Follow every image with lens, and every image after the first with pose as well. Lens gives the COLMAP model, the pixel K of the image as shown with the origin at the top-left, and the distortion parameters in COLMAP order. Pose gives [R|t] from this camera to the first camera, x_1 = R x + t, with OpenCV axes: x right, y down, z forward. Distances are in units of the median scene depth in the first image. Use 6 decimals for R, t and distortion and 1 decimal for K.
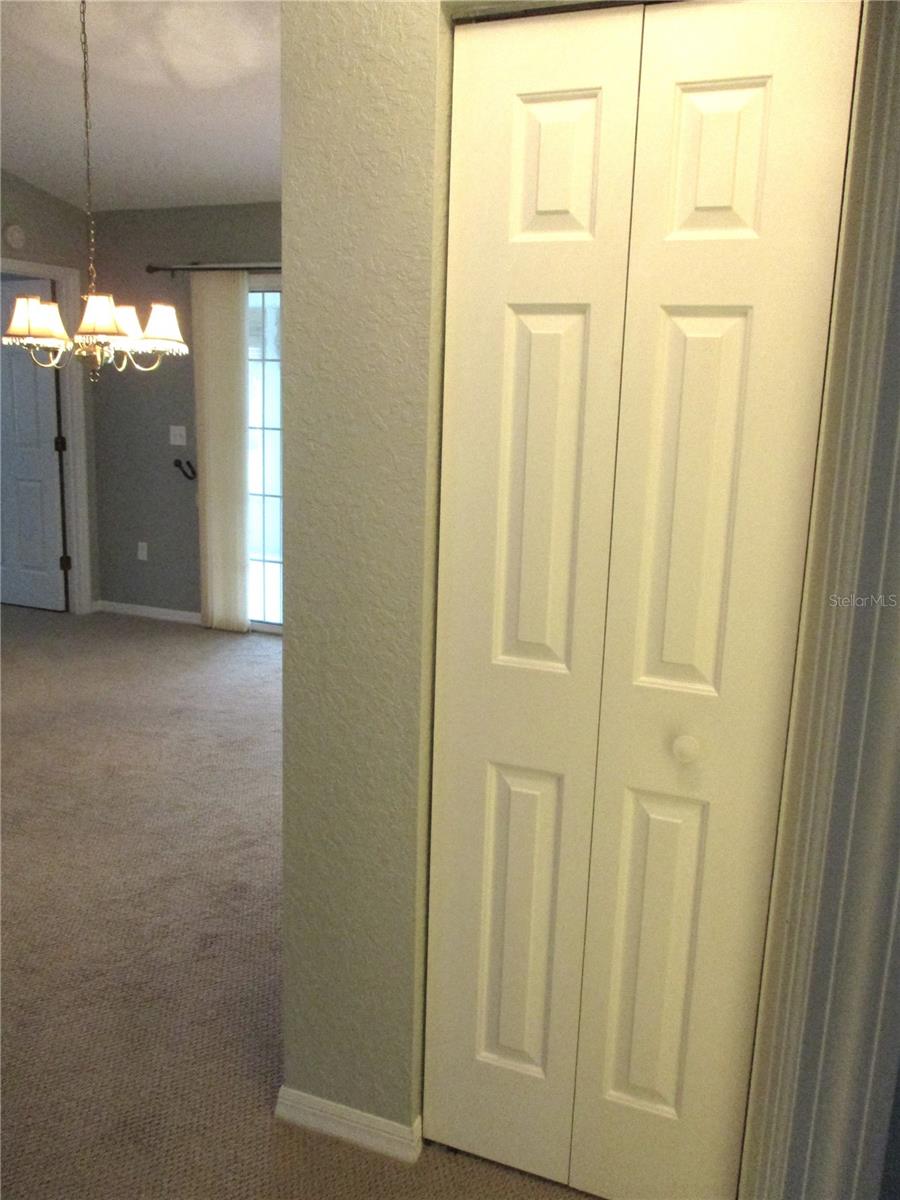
lens RADIAL K [[1042.0, 0, 429.4], [0, 1042.0, 595.9], [0, 0, 1]] dist [-0.012019, 0.006947]
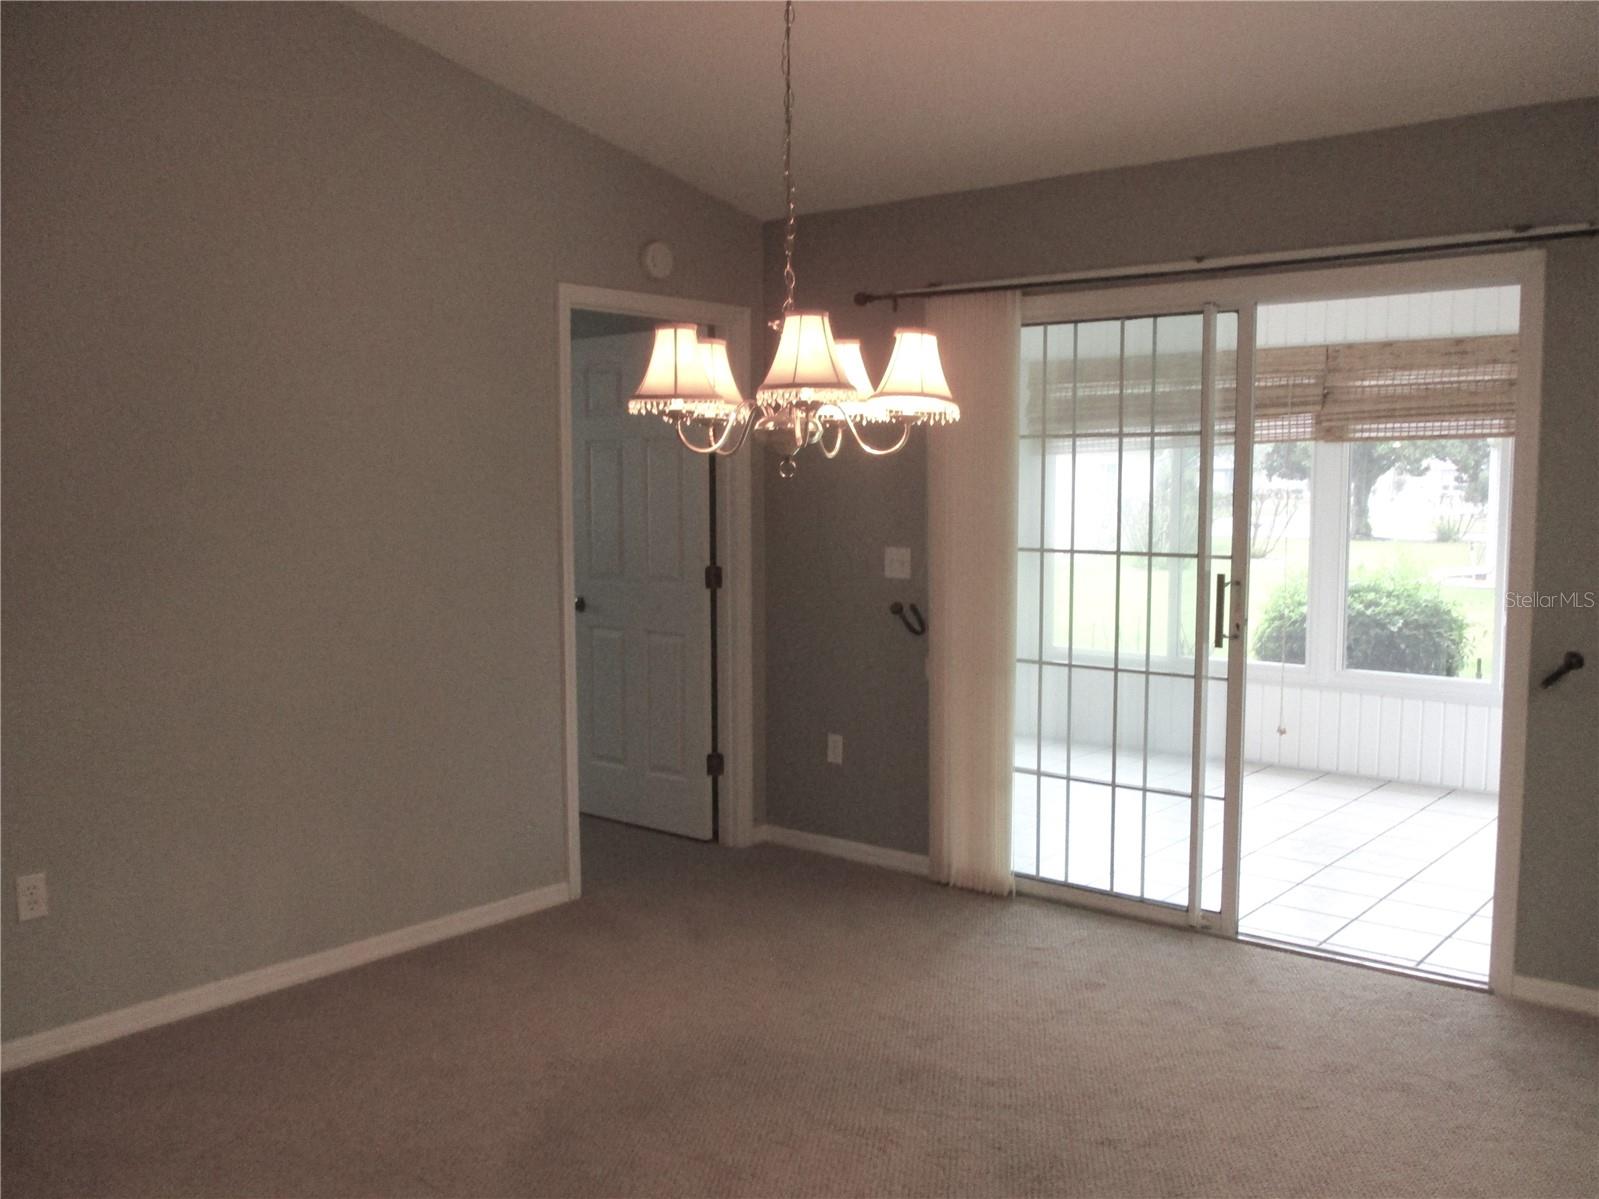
lens RADIAL K [[1388.7, 0, 814.1], [0, 1388.7, 600.3], [0, 0, 1]] dist [-0.022224, -0.008326]
pose [[0.966882, -0.005319, -0.255168, -0.086975], [-0.023481, 0.993688, -0.109690, -0.044750], [0.254140, 0.112049, 0.960655, 0.222429]]
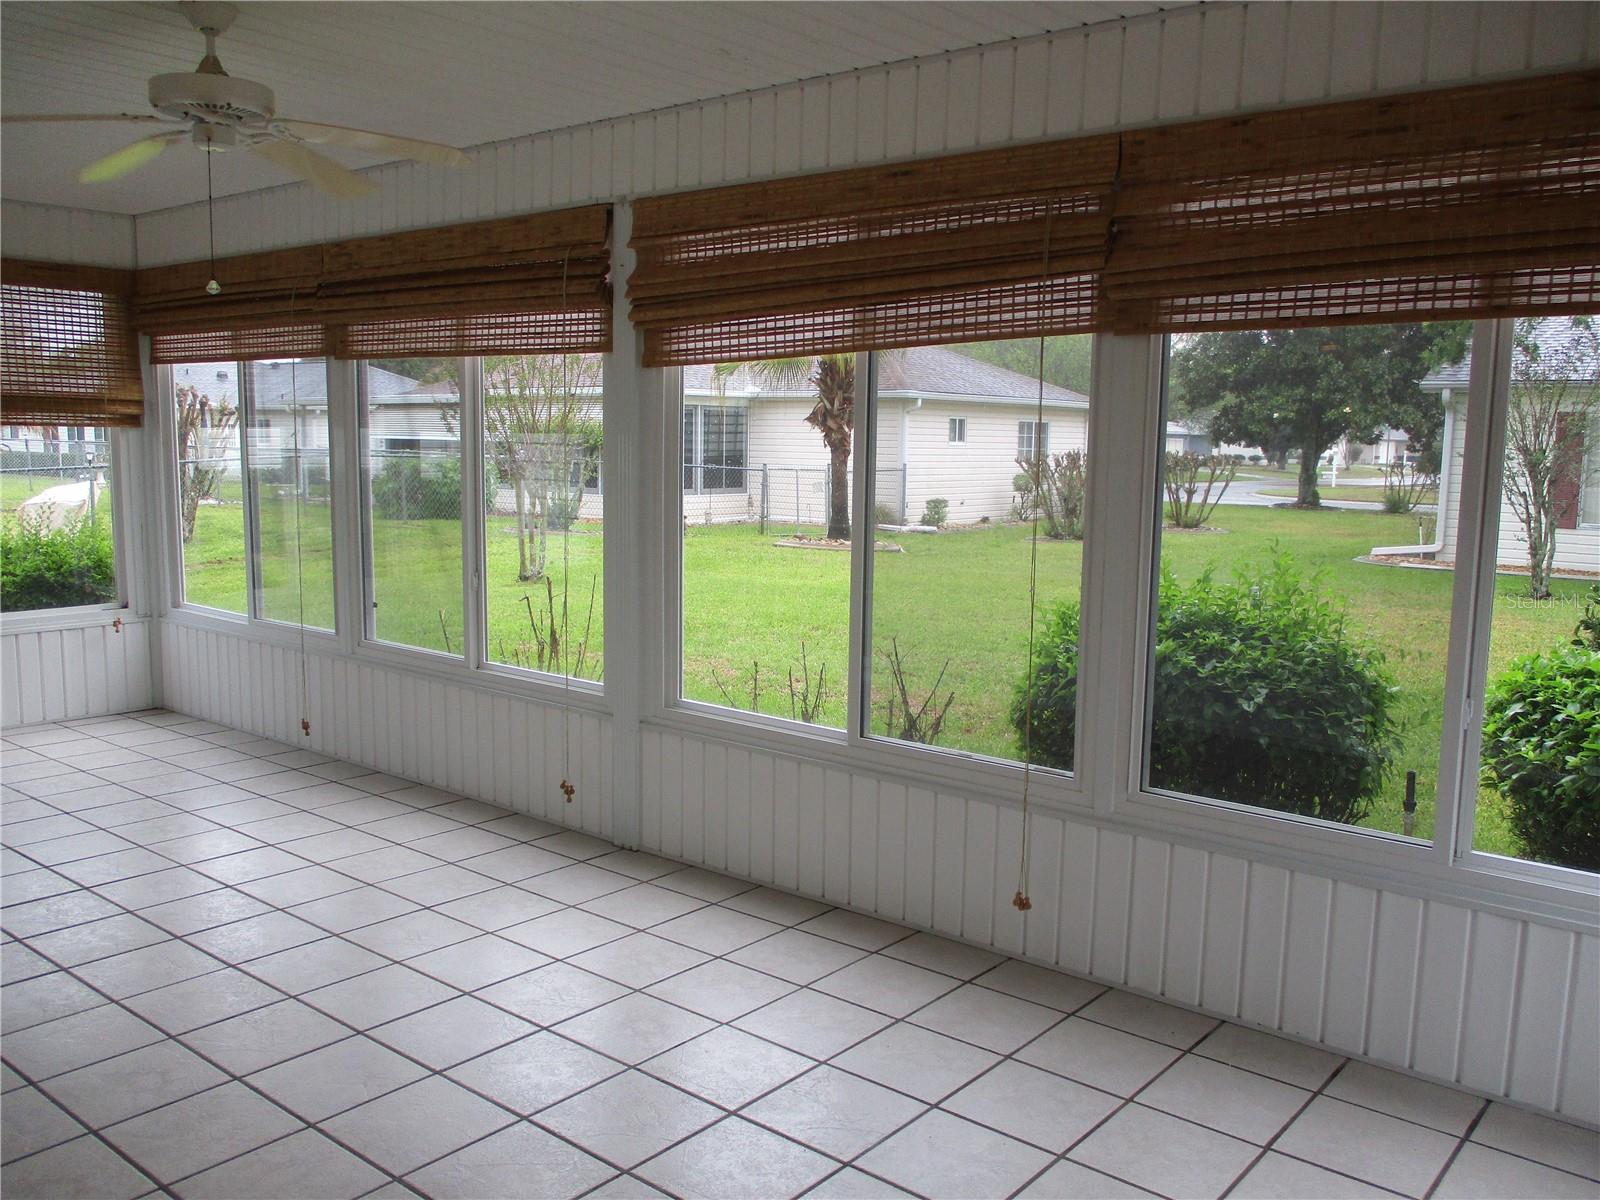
lens RADIAL K [[1342.5, 0, 800.0], [0, 1342.5, 600.0], [0, 0, 1]] dist [-0.017590, -0.009718]
pose [[0.969114, 0.022504, -0.245584, 0.051836], [-0.042523, 0.996161, -0.076518, -0.162768], [0.242919, 0.084598, 0.966351, 0.910087]]
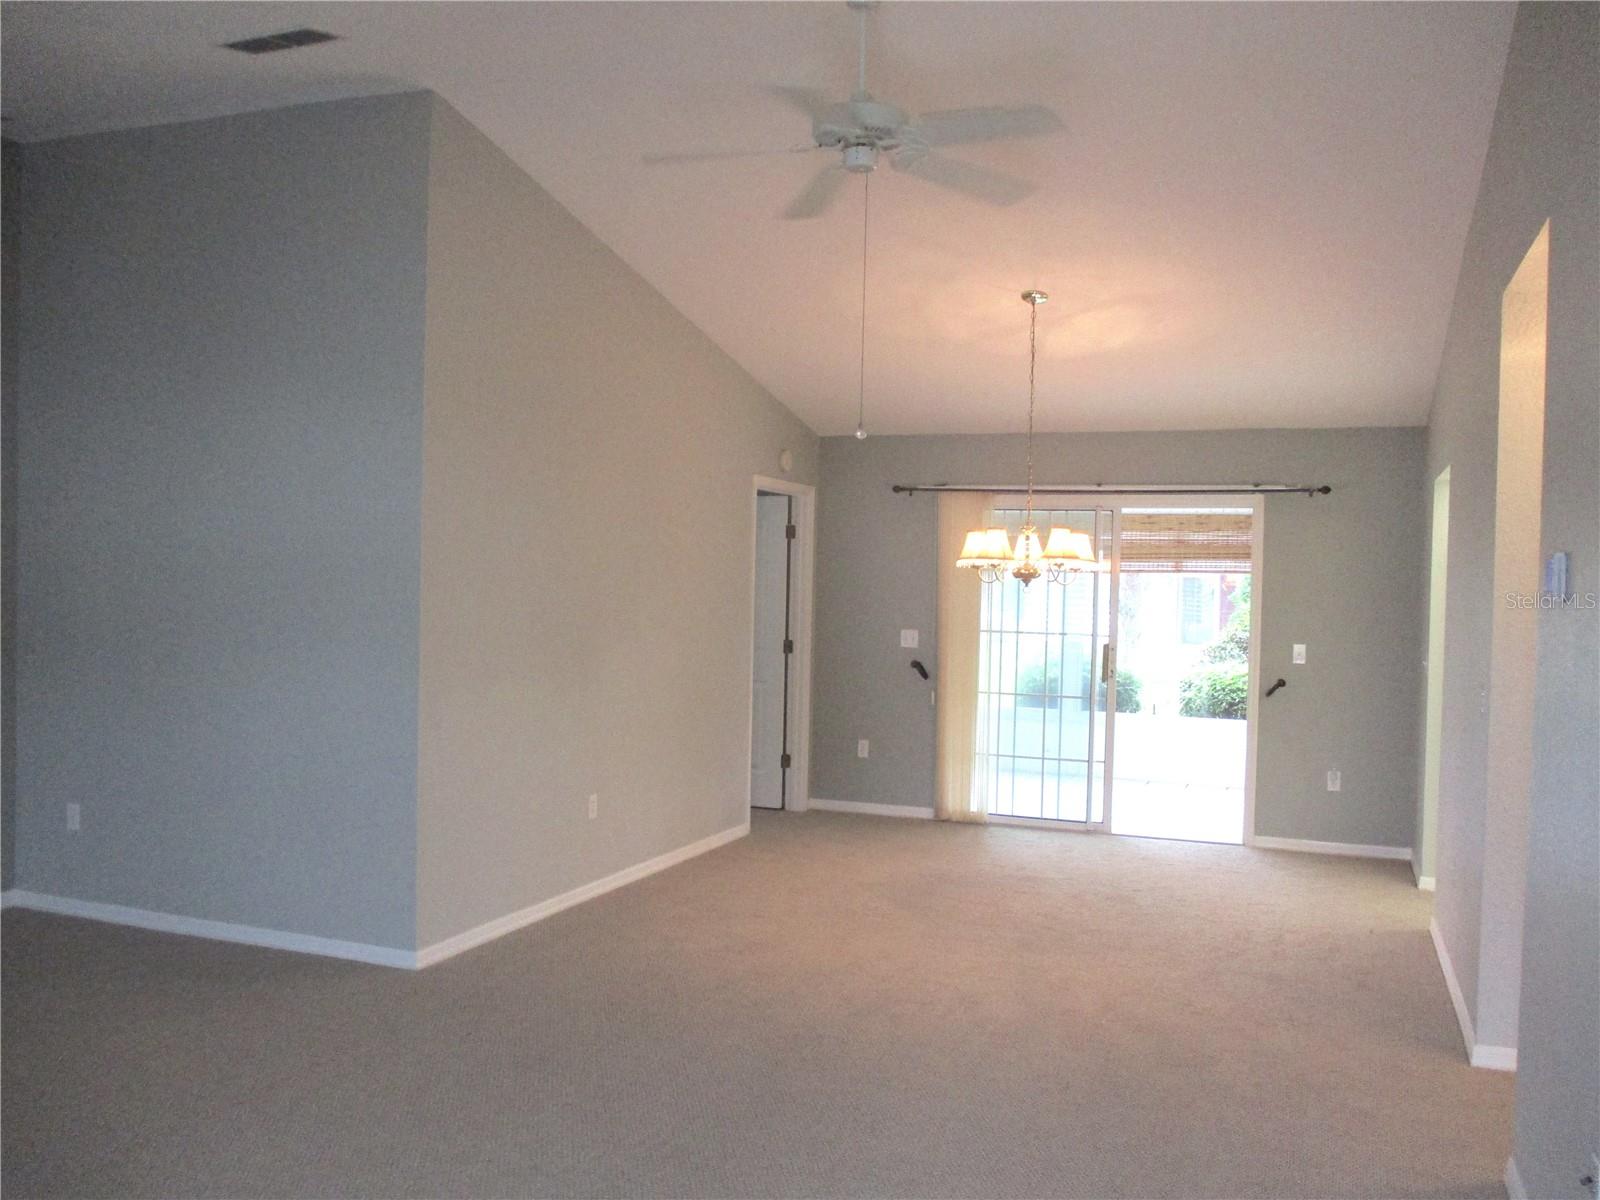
lens RADIAL K [[1351.2, 0, 800.0], [0, 1351.2, 600.0], [0, 0, 1]] dist [-0.009215, -0.001242]
pose [[0.997955, -0.002258, 0.063879, -0.476195], [0.014011, 0.982799, -0.184145, 0.065107], [-0.062364, 0.184663, 0.980821, -0.385724]]
